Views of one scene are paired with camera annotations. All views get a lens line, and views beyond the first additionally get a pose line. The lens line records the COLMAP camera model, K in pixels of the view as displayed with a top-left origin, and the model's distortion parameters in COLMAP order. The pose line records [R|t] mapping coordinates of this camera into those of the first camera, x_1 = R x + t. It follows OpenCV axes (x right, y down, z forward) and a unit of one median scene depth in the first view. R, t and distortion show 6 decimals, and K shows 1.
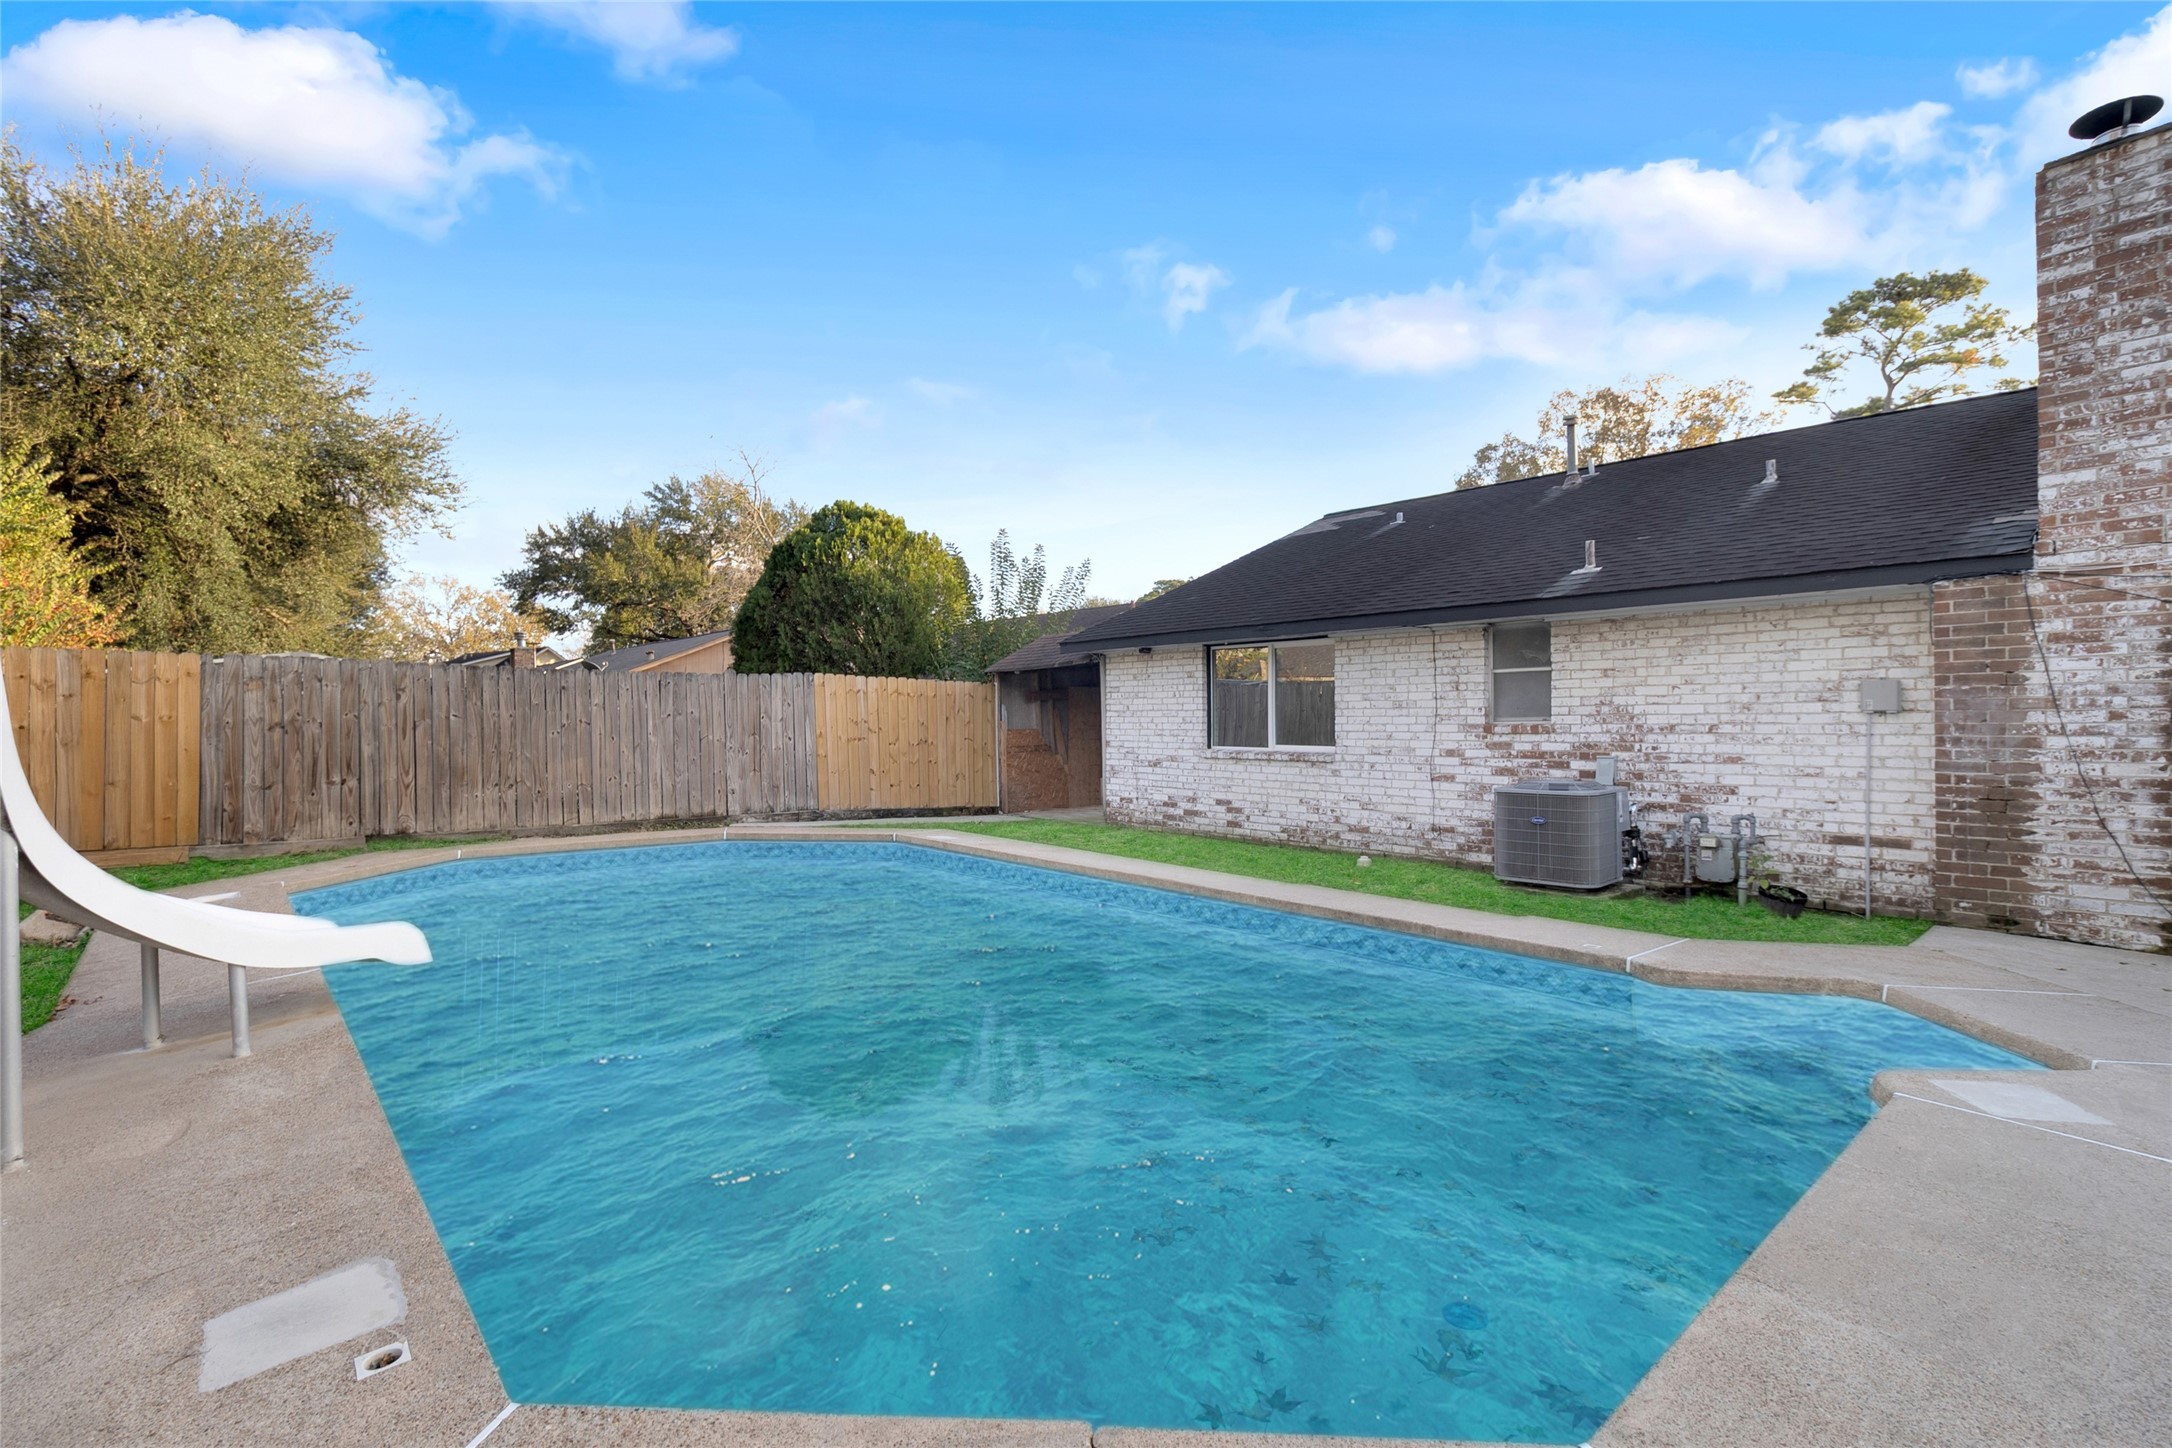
lens RADIAL K [[1012.5, 0, 1081.6], [0, 1012.5, 722.5], [0, 0, 1]] dist [0.000880, 0.000147]
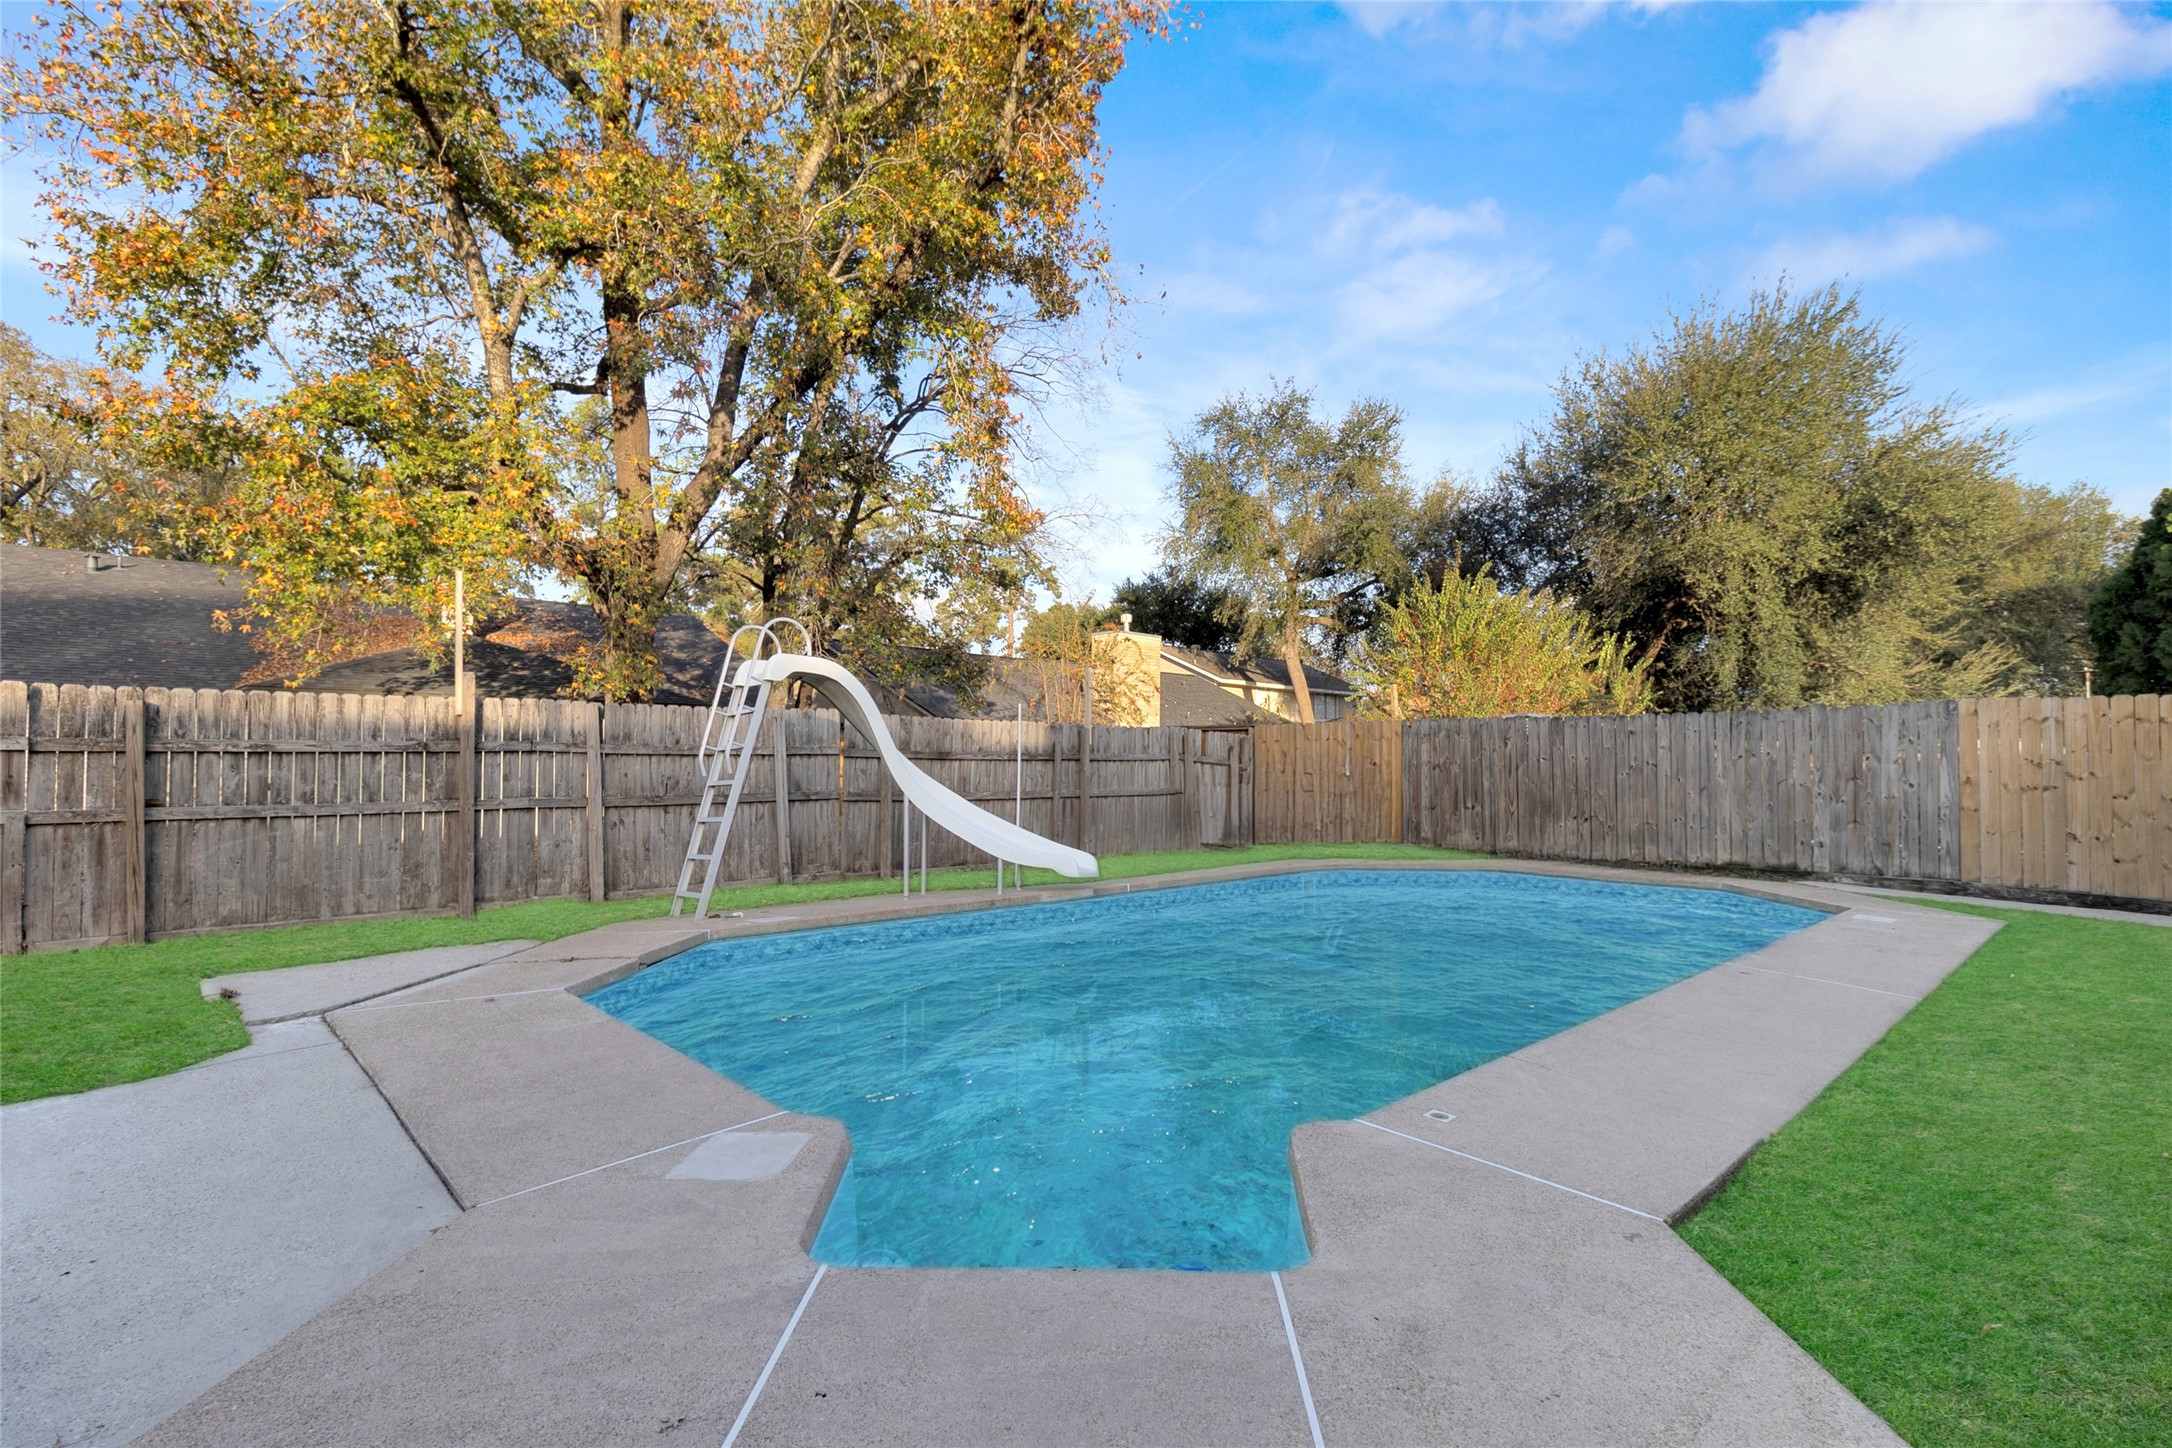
lens RADIAL K [[1012.5, 0, 1080.3], [0, 1012.5, 739.4], [0, 0, 1]] dist [0.000880, 0.000147]
pose [[0.038829, -0.023643, -0.998966, 0.547114], [-0.001472, 0.999718, -0.023718, 0.000007], [0.999245, 0.002392, 0.038783, 0.367550]]
